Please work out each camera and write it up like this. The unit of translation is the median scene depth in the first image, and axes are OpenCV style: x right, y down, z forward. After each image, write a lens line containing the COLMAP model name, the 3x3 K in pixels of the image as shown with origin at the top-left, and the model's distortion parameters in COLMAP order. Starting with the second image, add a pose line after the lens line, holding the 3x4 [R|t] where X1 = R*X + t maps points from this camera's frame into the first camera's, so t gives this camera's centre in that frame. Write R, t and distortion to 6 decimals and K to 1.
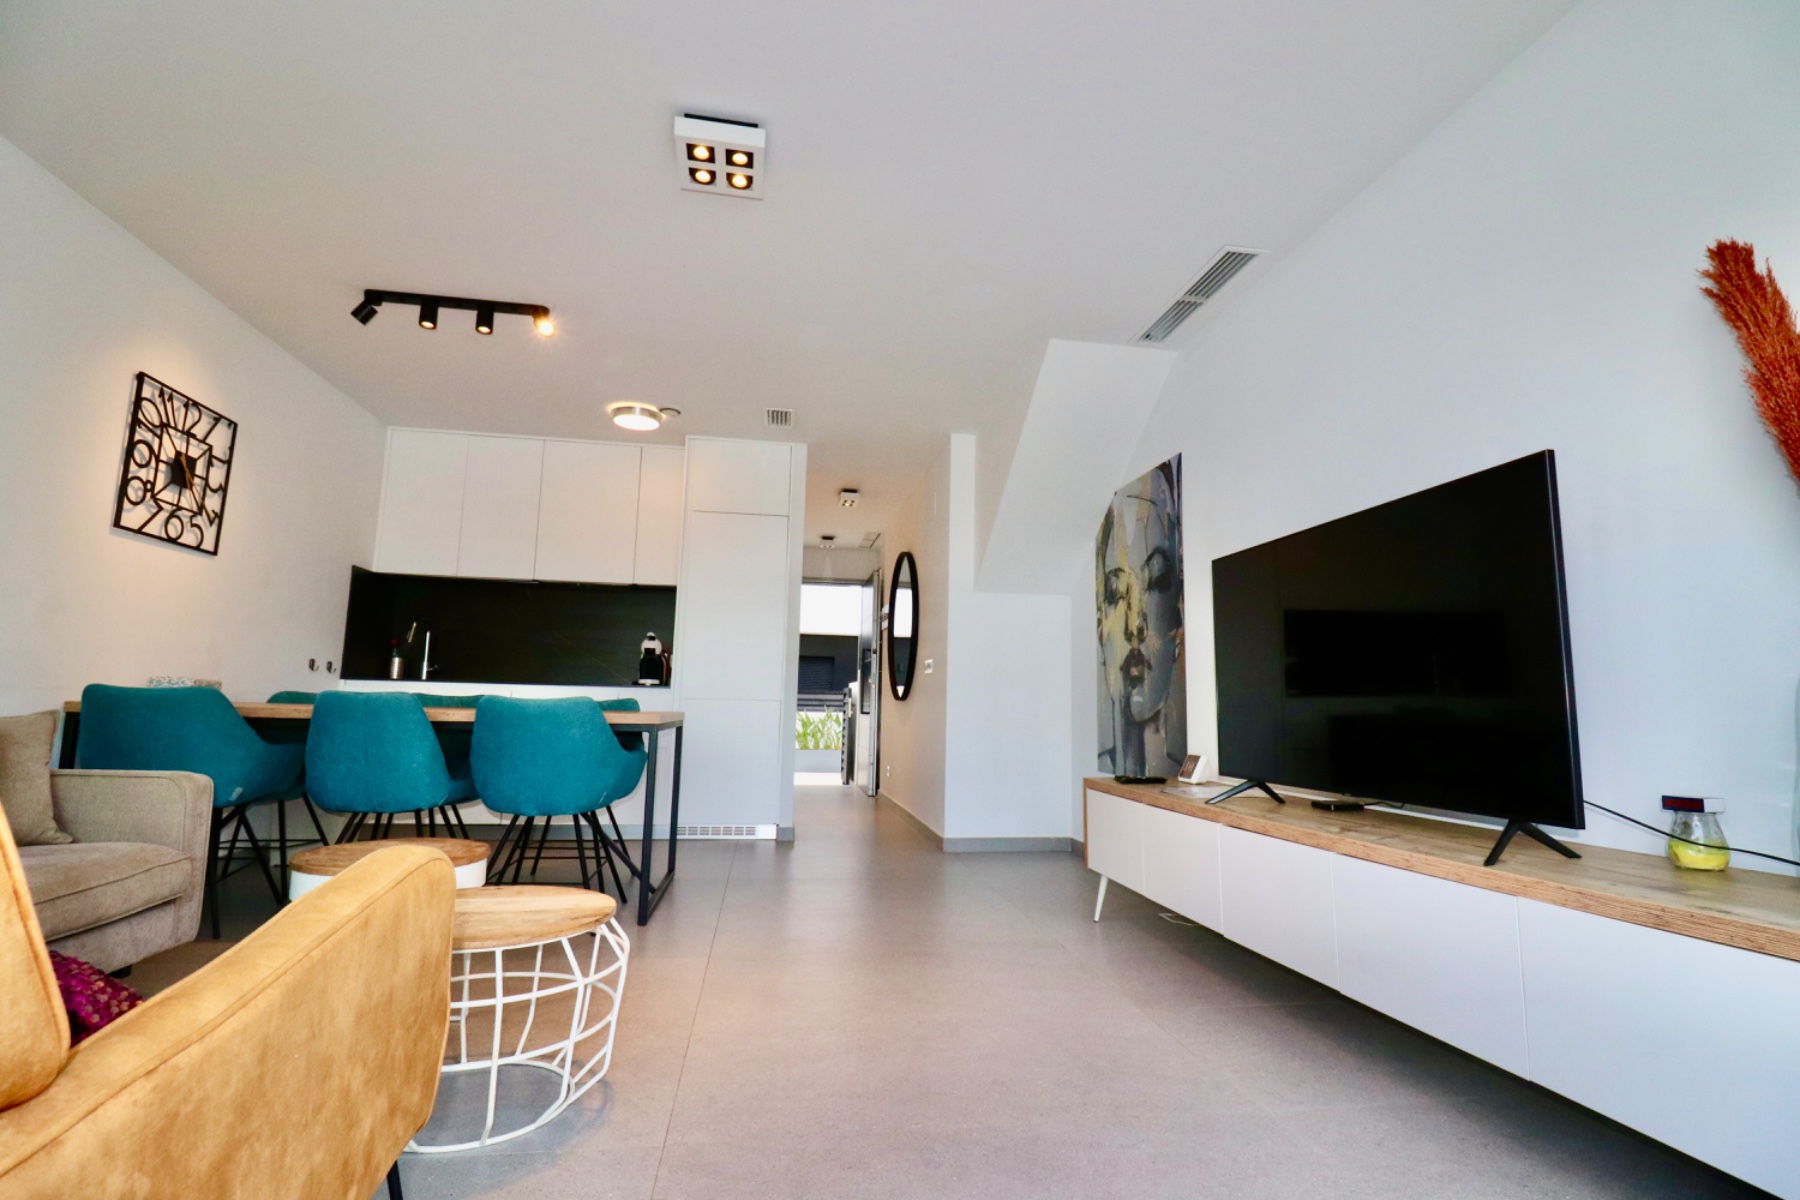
lens RADIAL K [[839.2, 0, 905.0], [0, 839.2, 599.7], [0, 0, 1]] dist [0.007152, -0.016157]
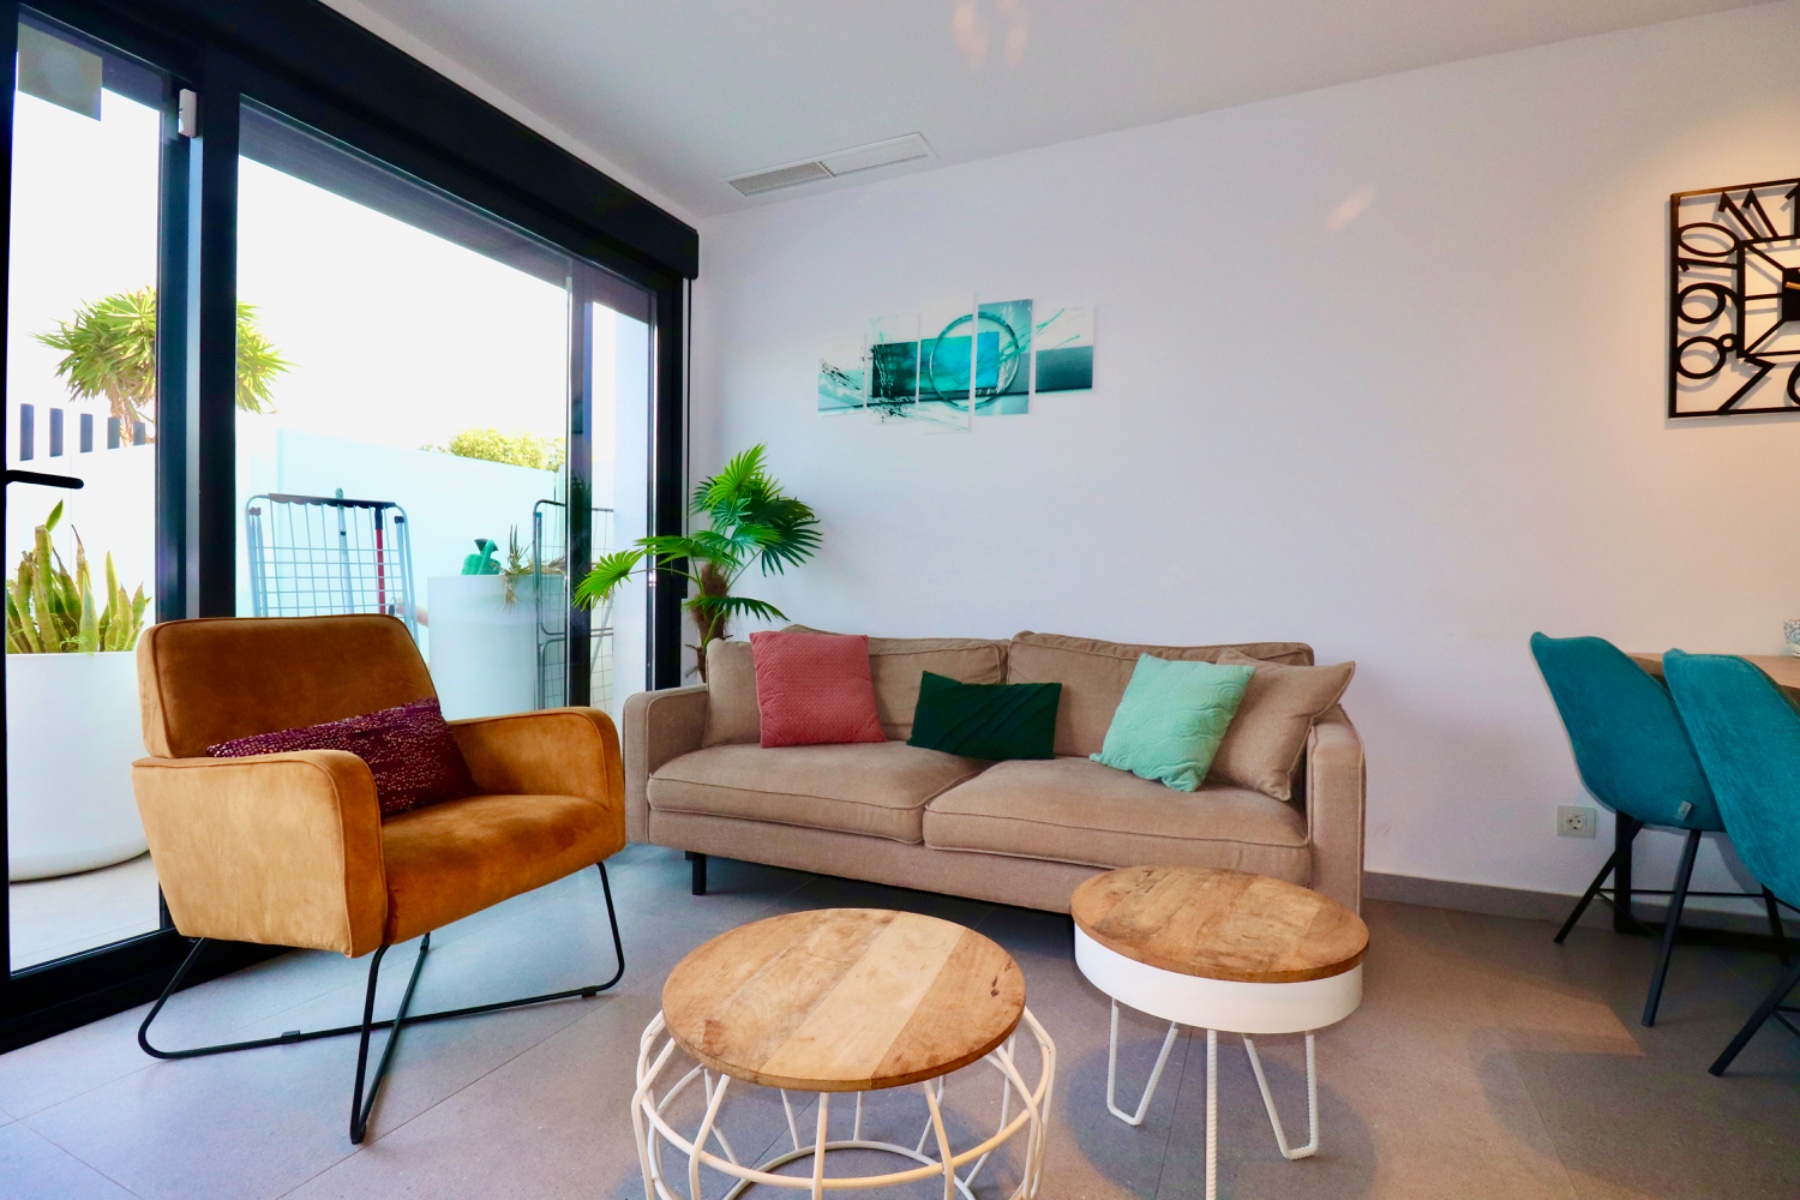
lens RADIAL K [[839.2, 0, 905.0], [0, 839.2, 599.7], [0, 0, 1]] dist [0.007152, -0.016157]
pose [[-0.548071, -0.018706, -0.836222, 0.026092], [0.090234, 0.992593, -0.081344, 0.059506], [0.831550, -0.120038, -0.542324, 0.689705]]
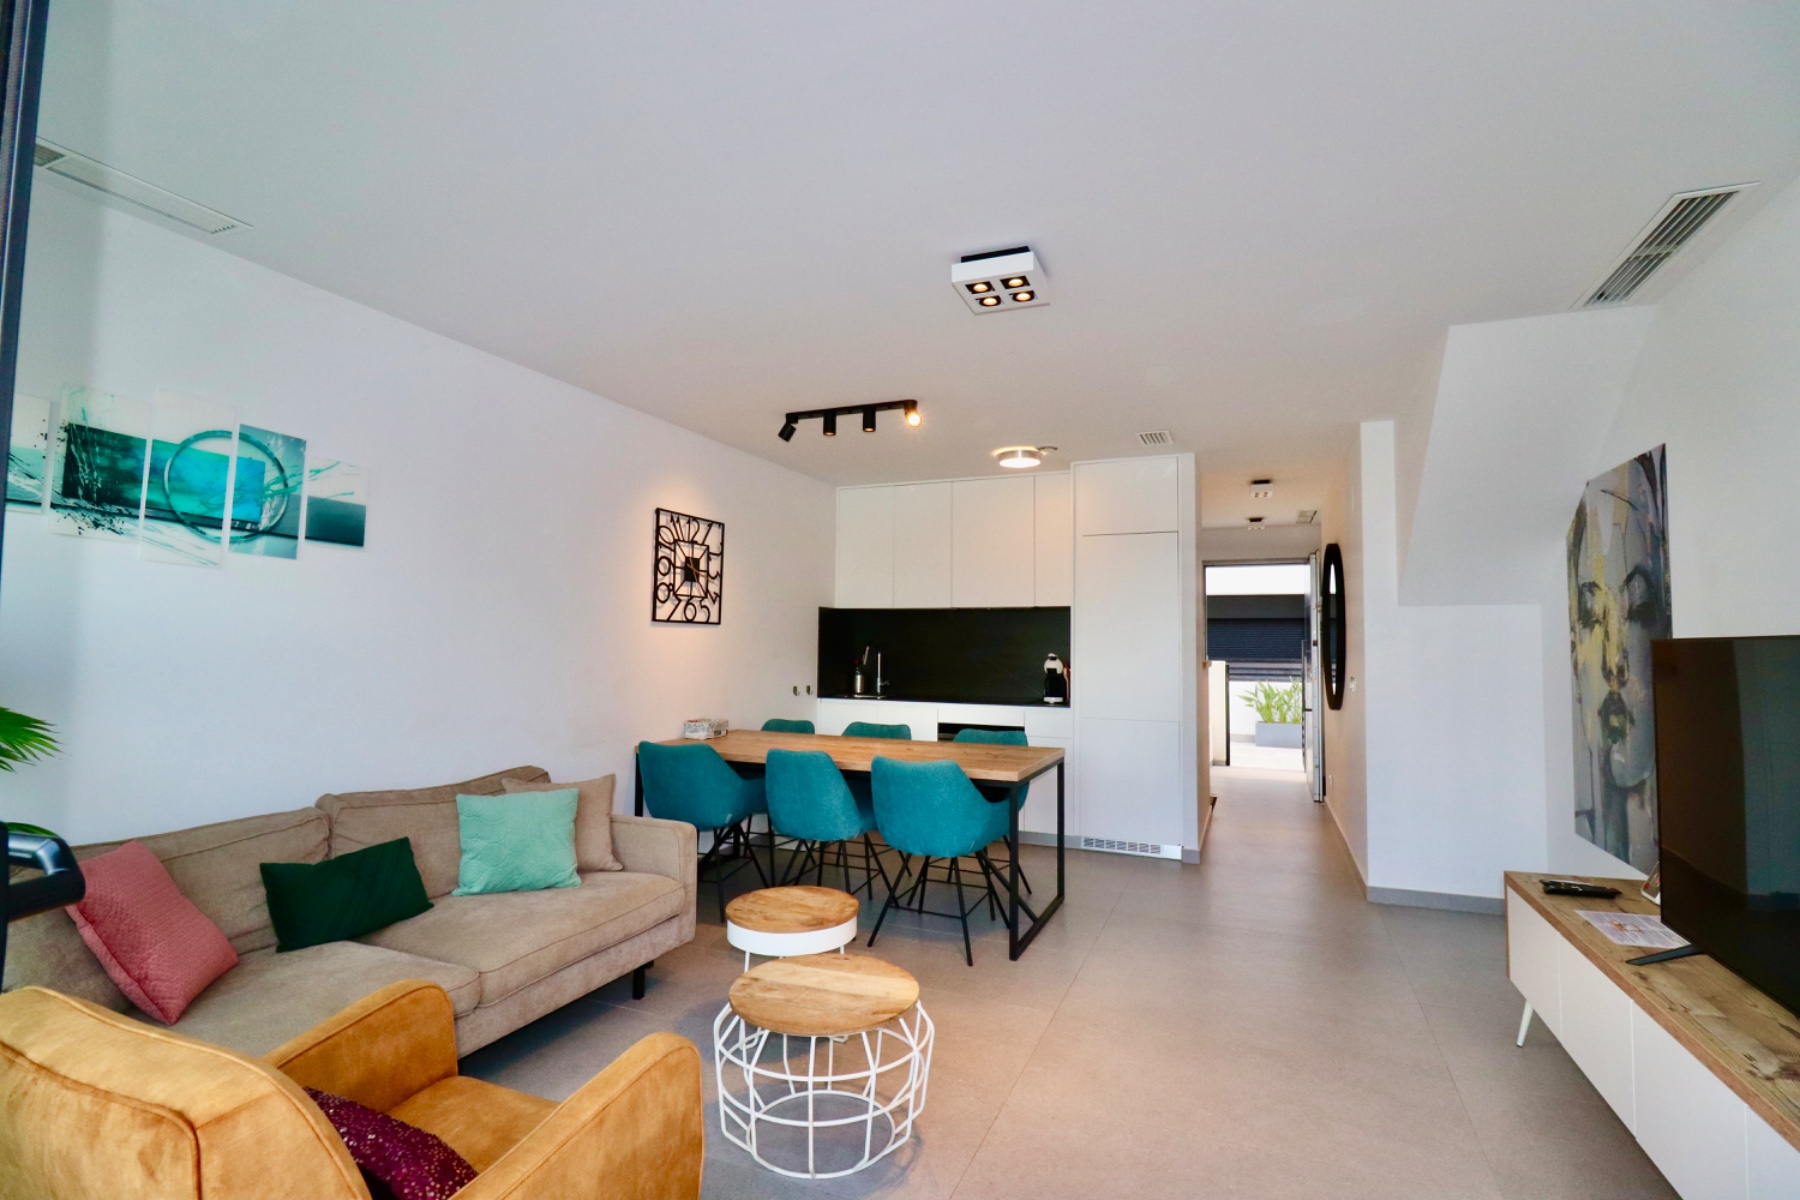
lens RADIAL K [[839.2, 0, 905.0], [0, 839.2, 599.7], [0, 0, 1]] dist [0.007152, -0.016157]
pose [[0.847385, -0.042690, -0.529261, 0.151869], [0.078260, 0.995918, 0.044969, -0.130597], [0.525181, -0.079526, 0.847267, 0.009419]]
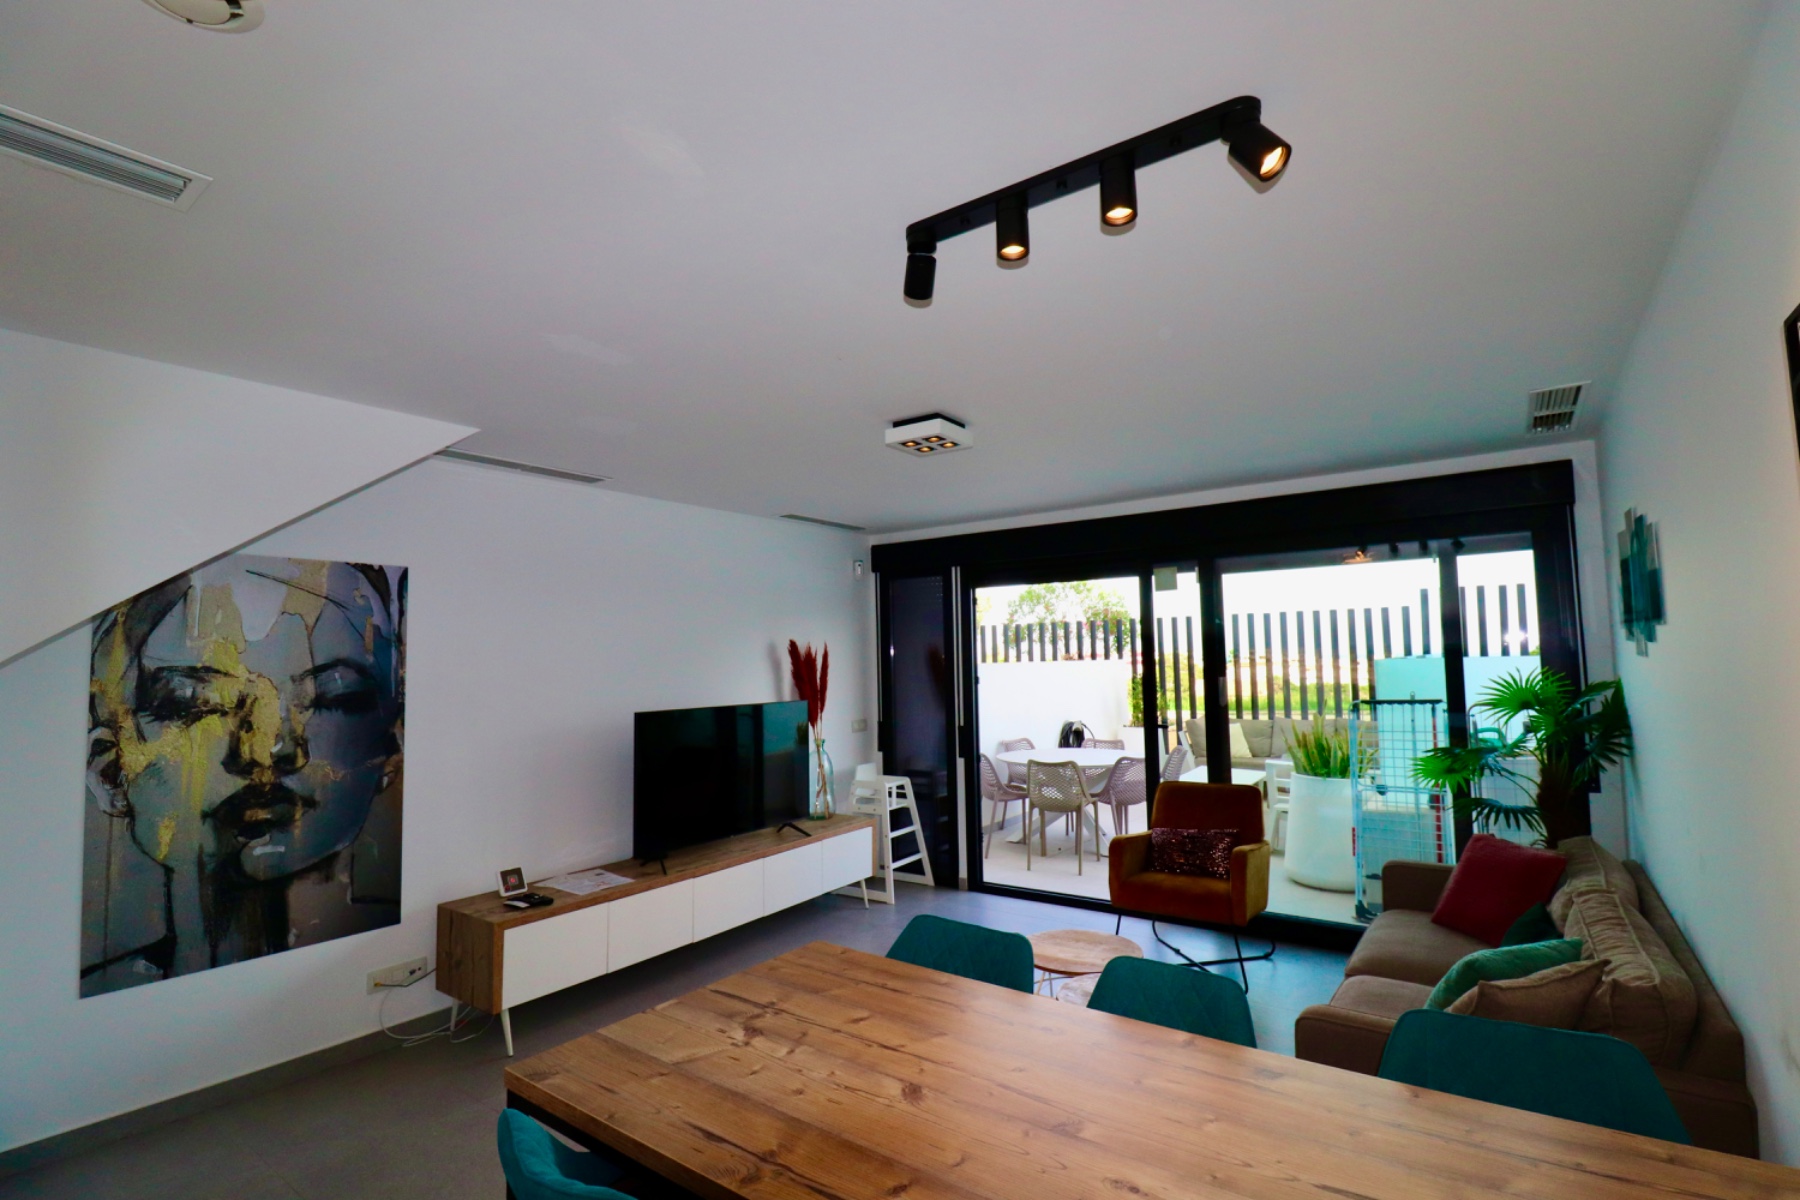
lens RADIAL K [[839.2, 0, 905.0], [0, 839.2, 599.7], [0, 0, 1]] dist [0.007152, -0.016157]
pose [[-0.701218, 0.040575, 0.711792, -0.779274], [-0.091890, 0.984908, -0.146668, -0.054579], [-0.707001, -0.168253, -0.686907, 1.318441]]
